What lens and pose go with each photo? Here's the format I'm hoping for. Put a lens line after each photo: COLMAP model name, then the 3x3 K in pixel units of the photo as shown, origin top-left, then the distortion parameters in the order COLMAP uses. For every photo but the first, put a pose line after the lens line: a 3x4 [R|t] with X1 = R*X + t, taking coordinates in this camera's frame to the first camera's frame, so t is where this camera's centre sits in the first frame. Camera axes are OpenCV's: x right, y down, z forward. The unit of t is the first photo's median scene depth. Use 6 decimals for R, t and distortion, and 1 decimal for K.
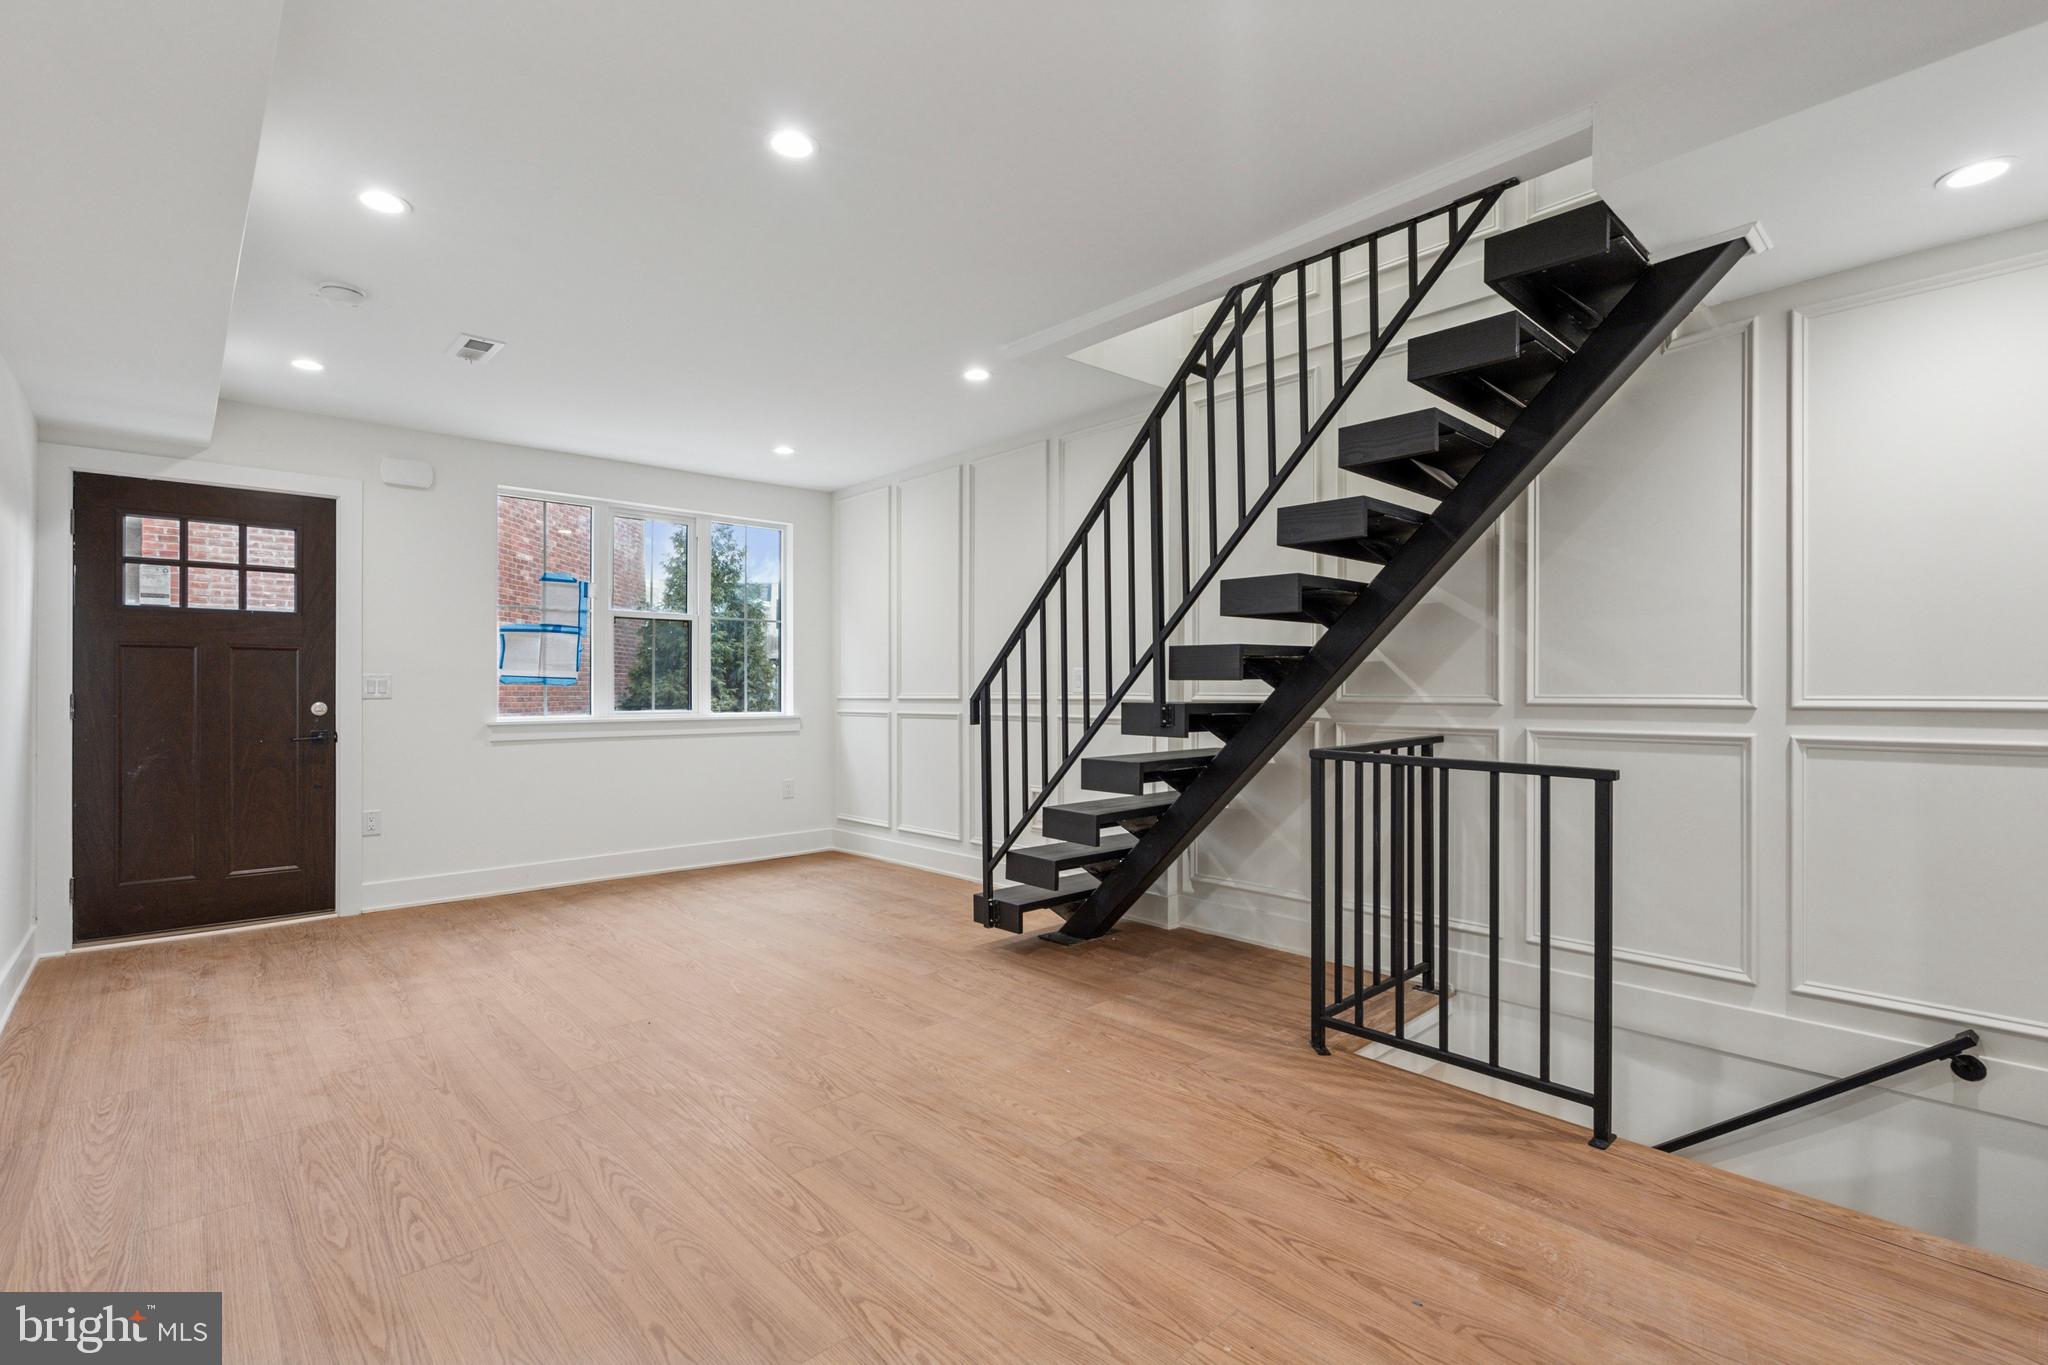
lens RADIAL K [[934.6, 0, 1021.9], [0, 934.6, 690.2], [0, 0, 1]] dist [-0.003910, 0.002261]
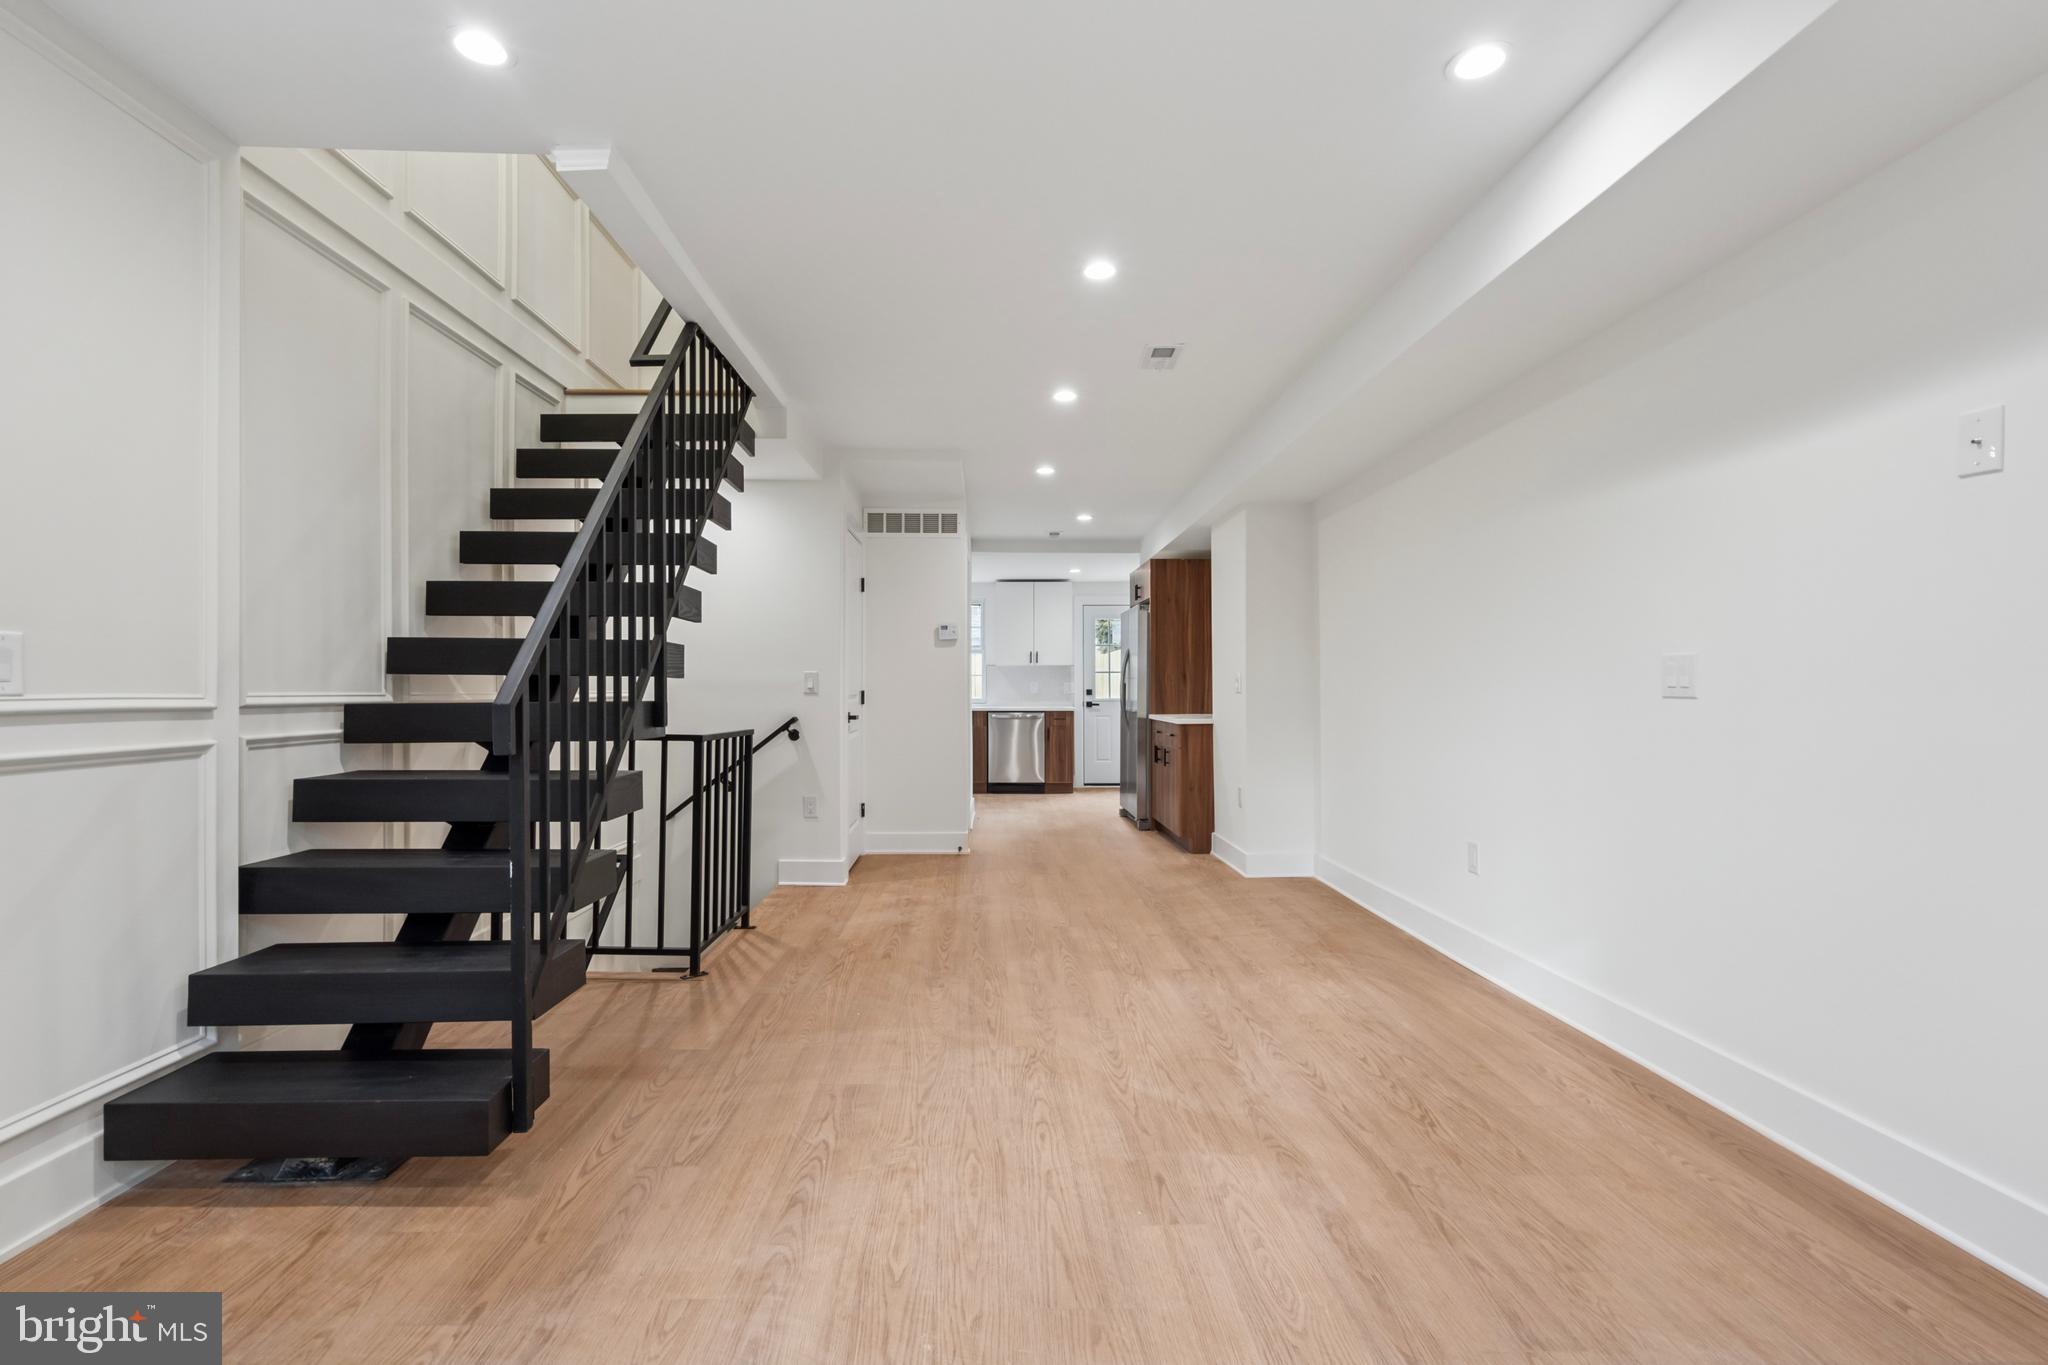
lens RADIAL K [[934.6, 0, 991.9], [0, 934.6, 686.9], [0, 0, 1]] dist [-0.003910, 0.002261]
pose [[-0.742090, 0.004064, 0.670288, -0.807666], [0.003107, 0.999992, -0.002622, 0.003984], [-0.670293, 0.000137, -0.742097, 1.655927]]
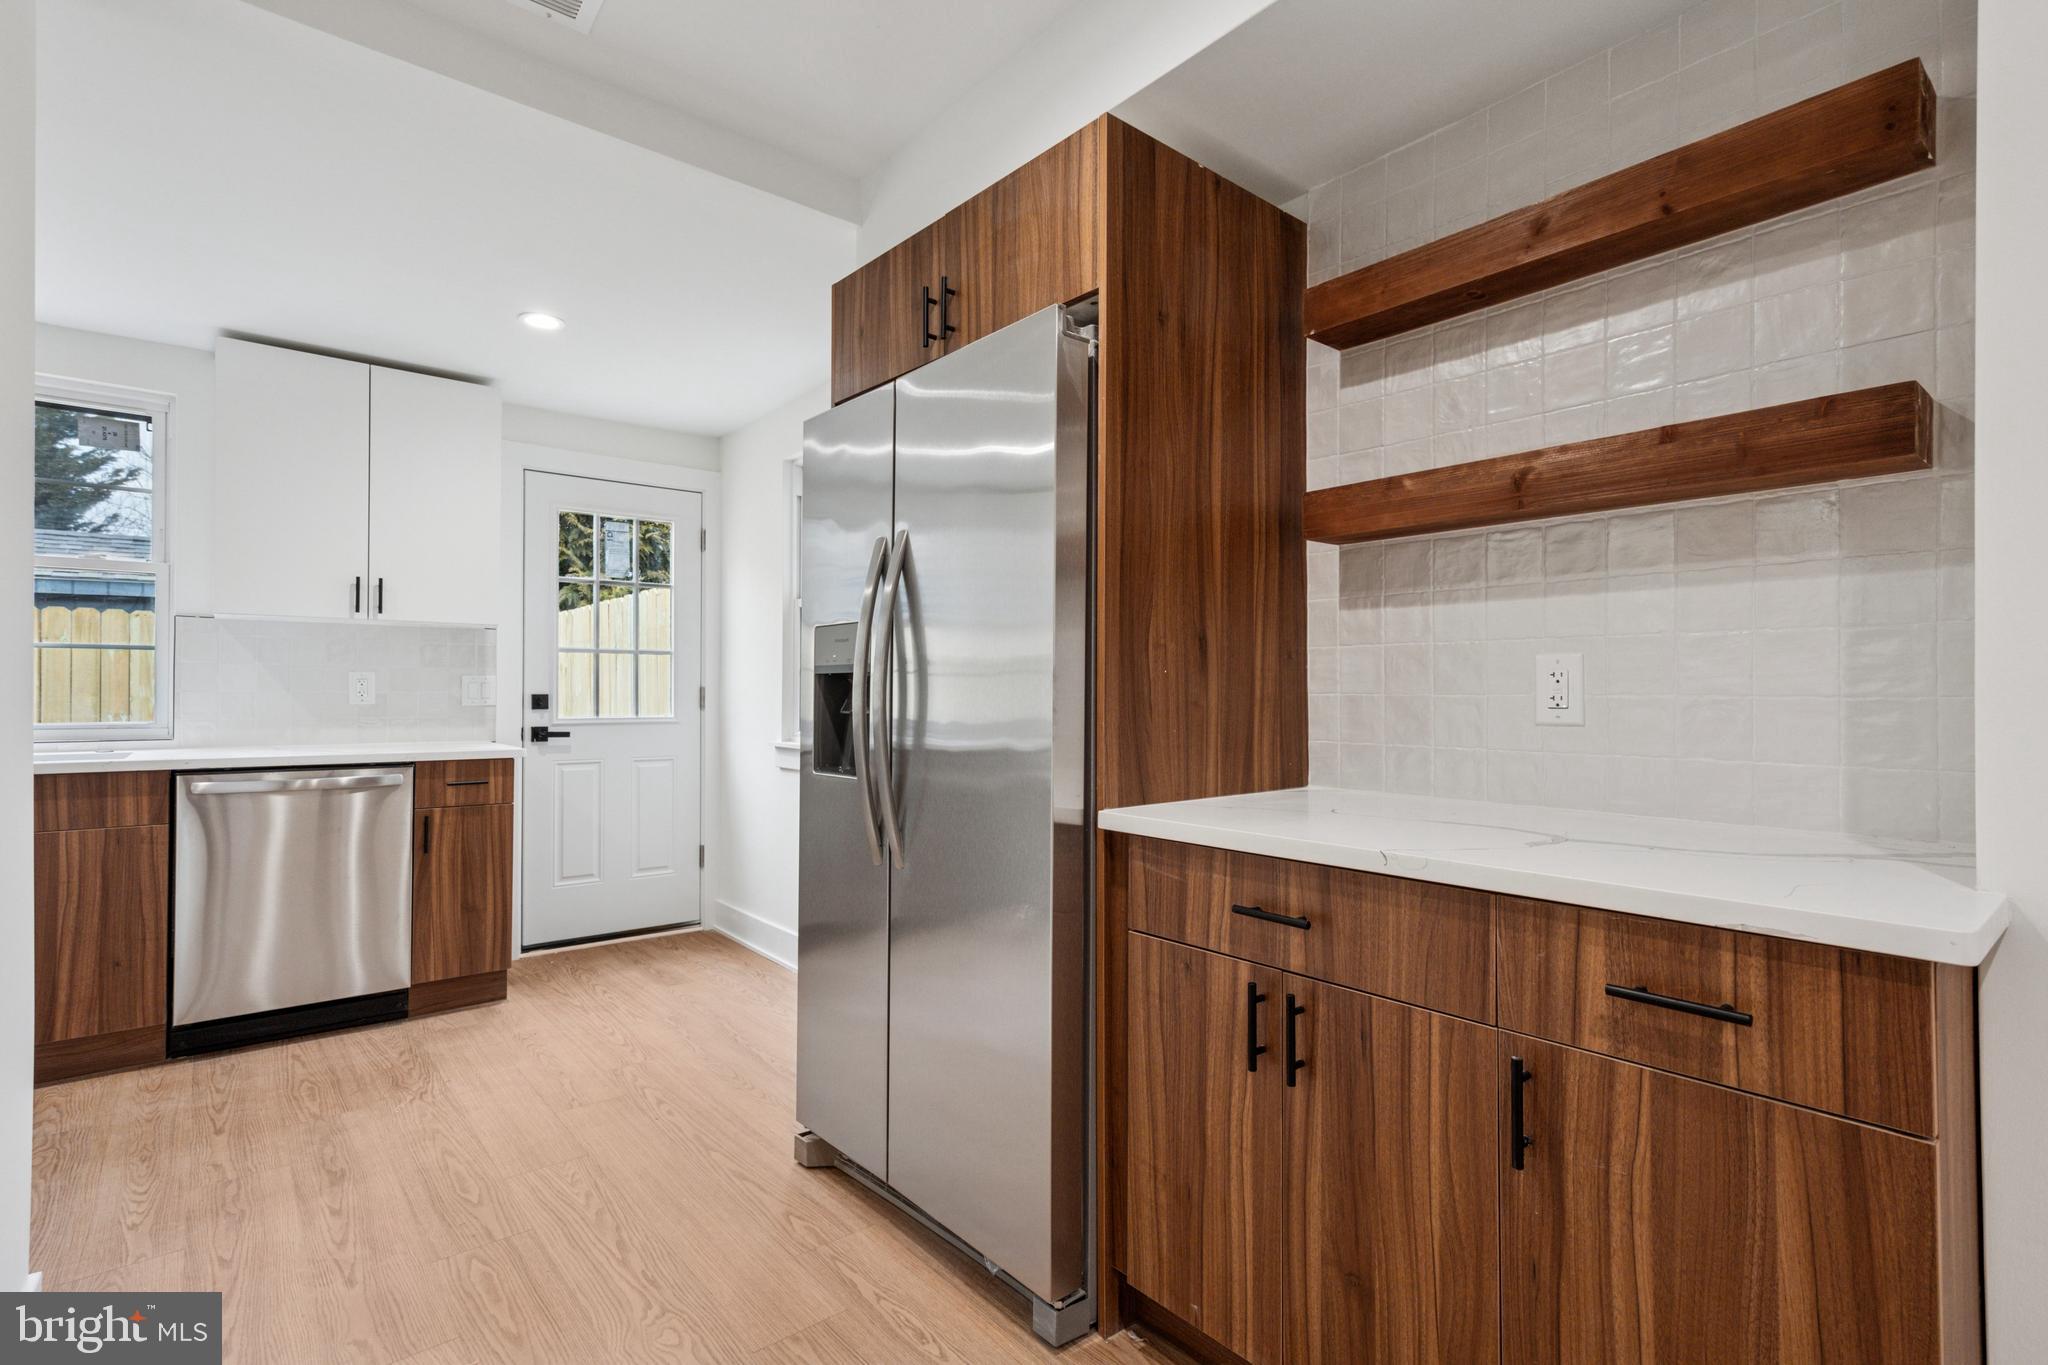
lens RADIAL K [[965.5, 0, 1025.4], [0, 965.5, 686.1], [0, 0, 1]] dist [0.007846, 0.002305]
pose [[-0.999178, -0.002543, 0.040463, 0.601705], [-0.002963, 0.999942, -0.010325, 0.005249], [-0.040434, -0.010436, -0.999128, 0.067693]]
